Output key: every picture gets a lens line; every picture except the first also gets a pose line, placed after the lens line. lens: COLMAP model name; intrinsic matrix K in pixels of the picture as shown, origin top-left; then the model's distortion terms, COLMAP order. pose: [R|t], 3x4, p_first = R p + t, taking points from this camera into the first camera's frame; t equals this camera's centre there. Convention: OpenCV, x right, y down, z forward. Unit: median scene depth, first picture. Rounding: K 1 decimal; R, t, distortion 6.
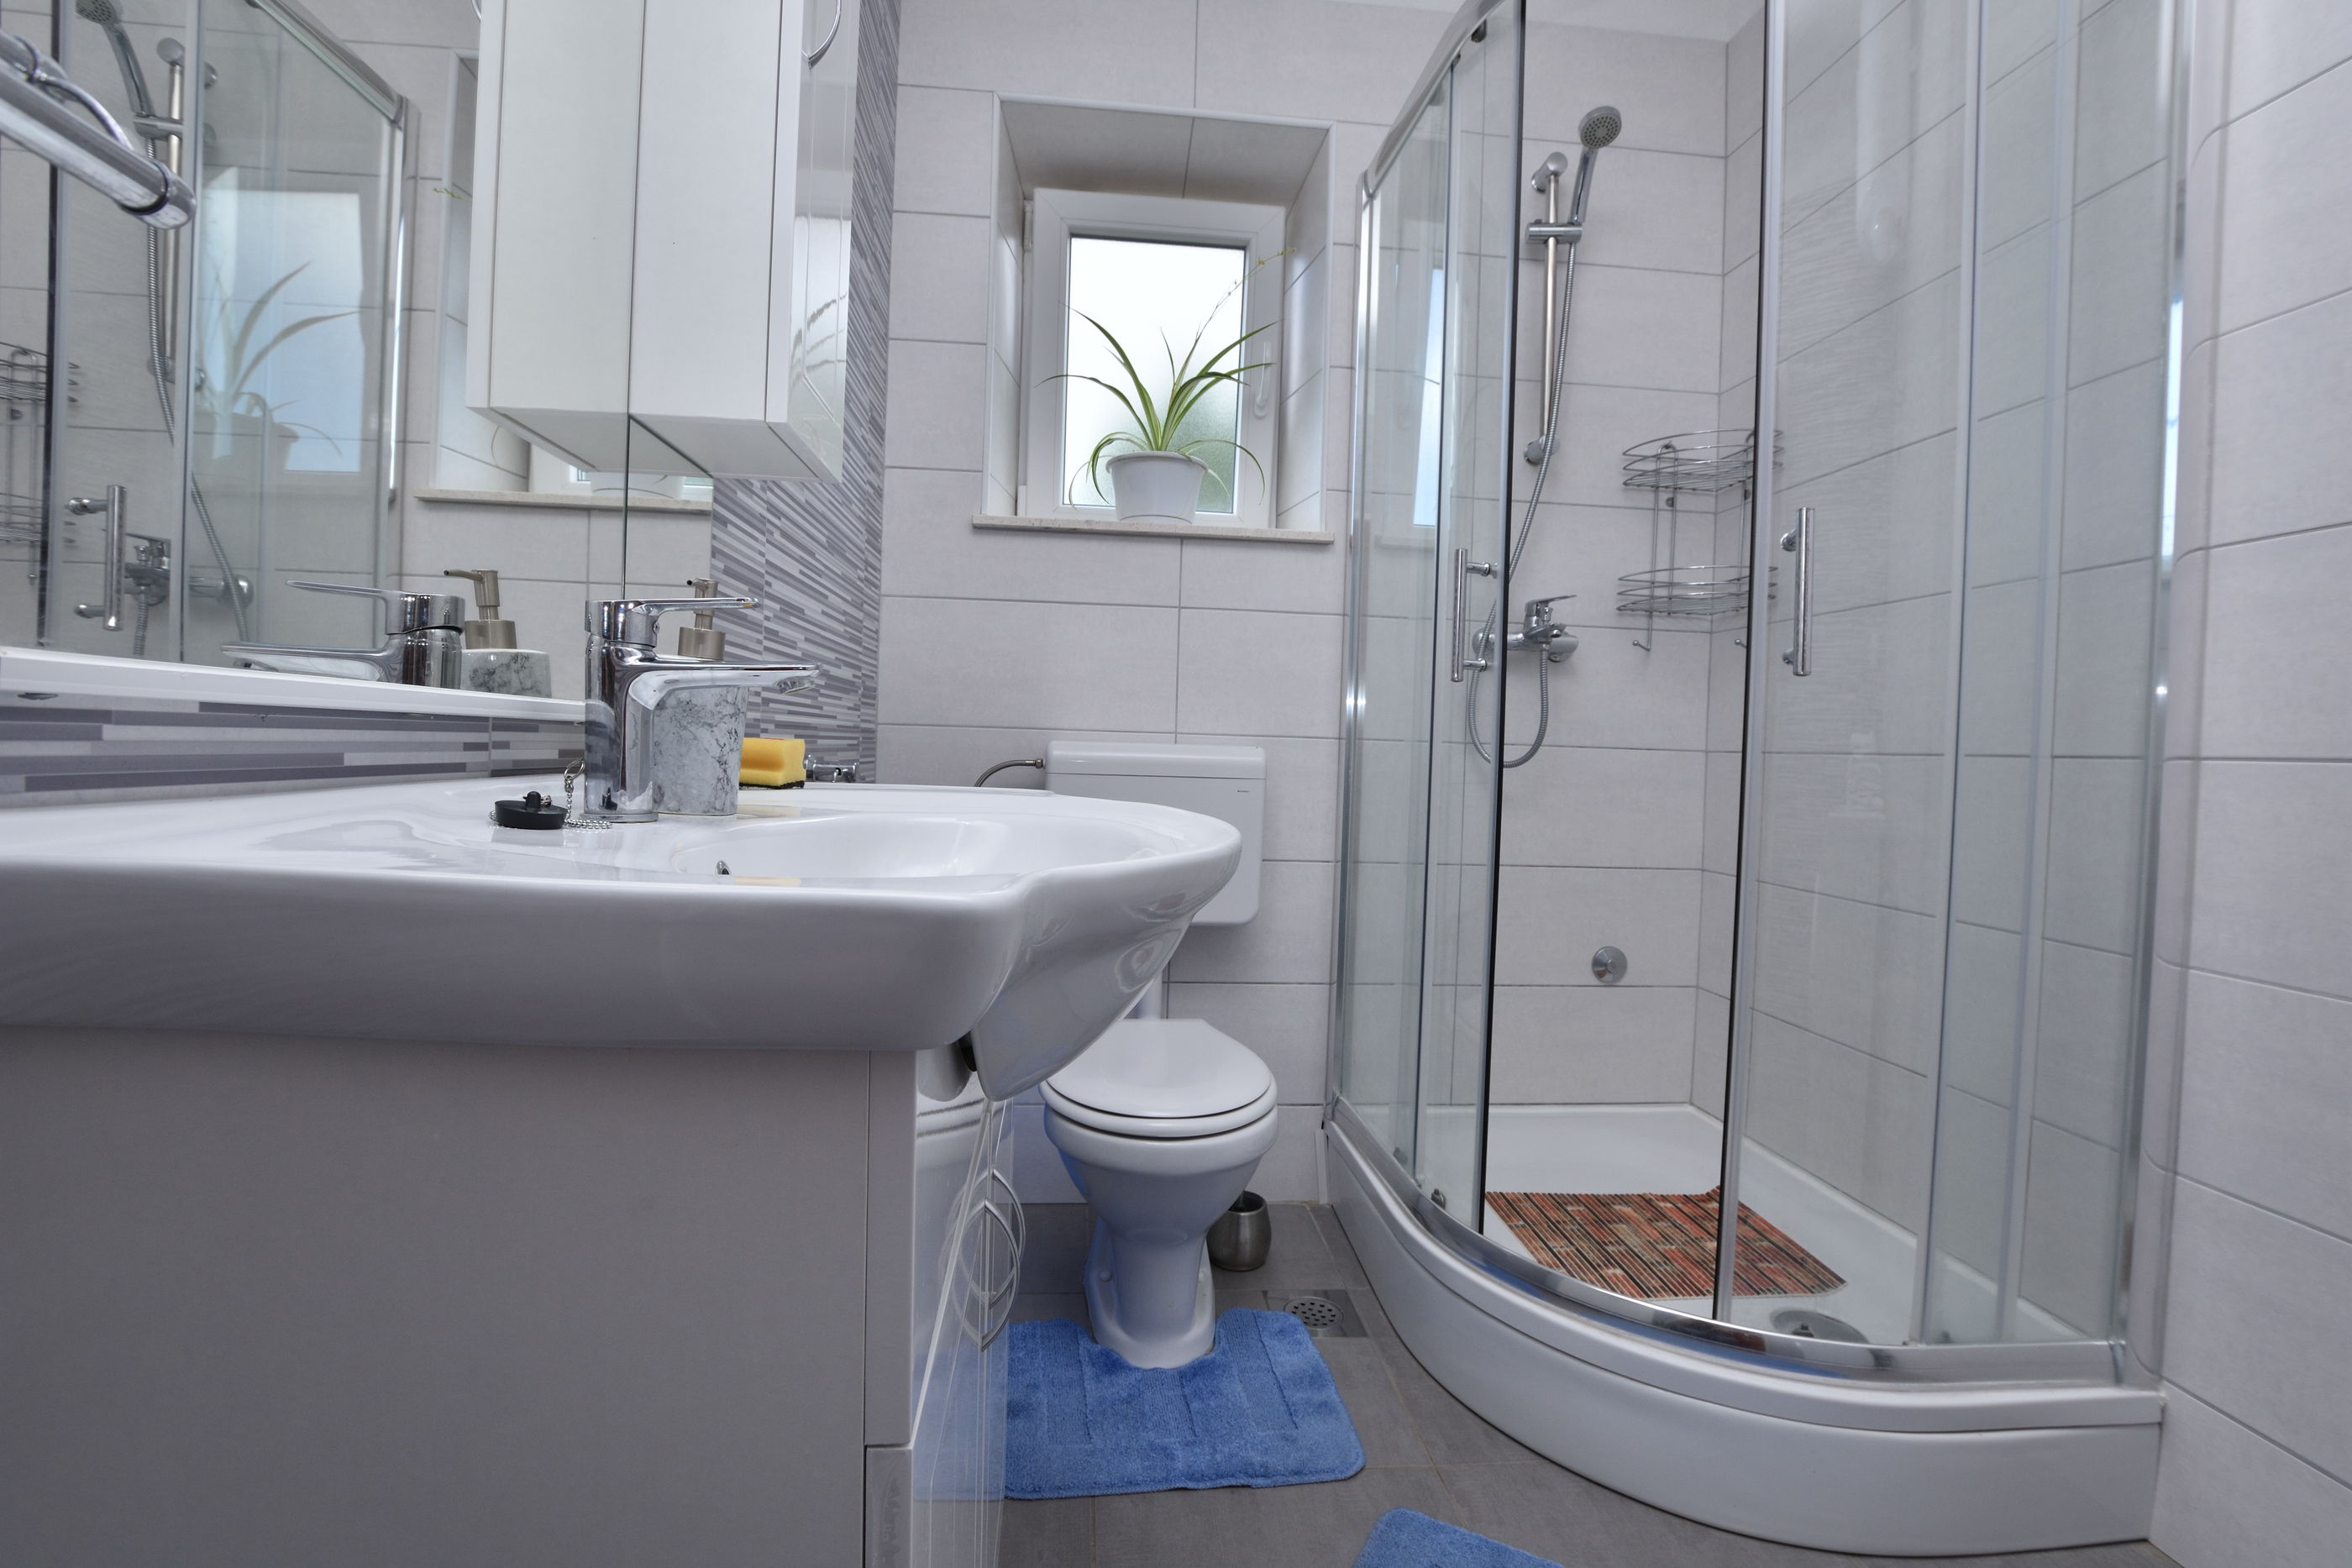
lens RADIAL K [[1036.0, 0, 1171.7], [0, 1036.0, 774.7], [0, 0, 1]] dist [-0.035768, 0.005731]
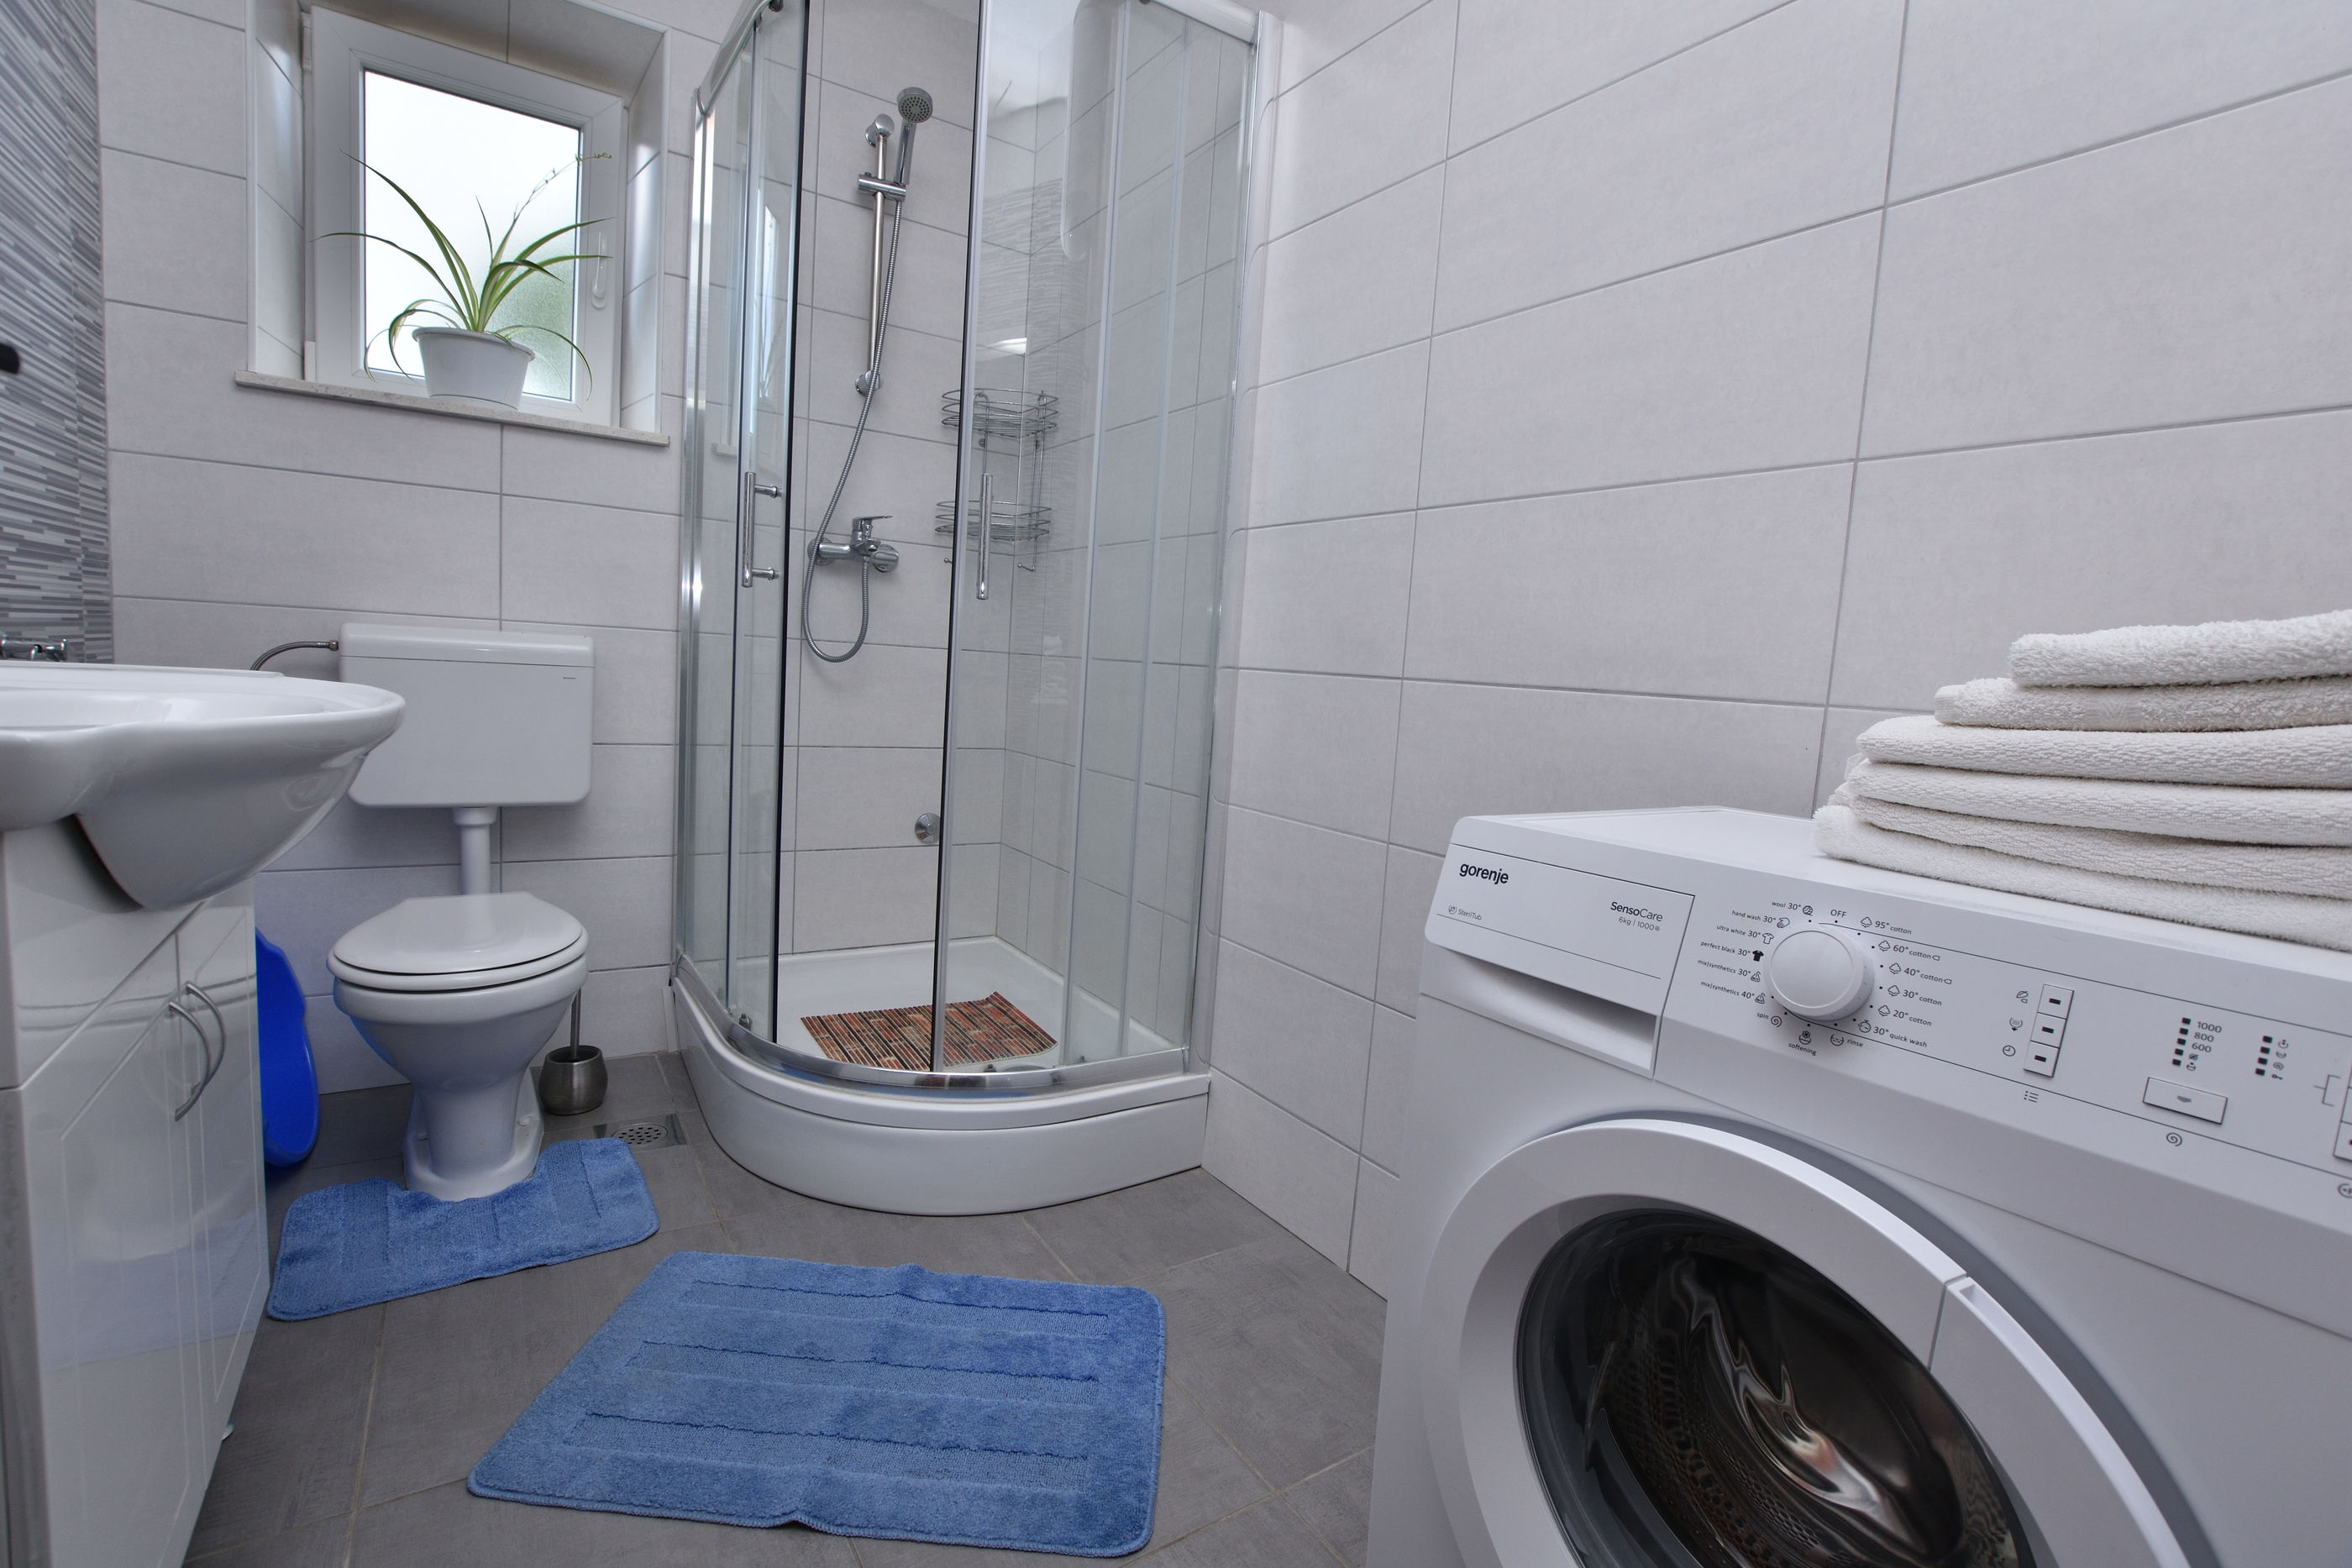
lens RADIAL K [[1036.0, 0, 1171.7], [0, 1036.0, 774.7], [0, 0, 1]] dist [-0.035768, 0.005731]
pose [[0.880301, -0.023244, 0.473846, 0.116641], [-0.025439, 0.995049, 0.096070, -0.002082], [-0.473733, -0.096624, 0.875352, -0.223196]]
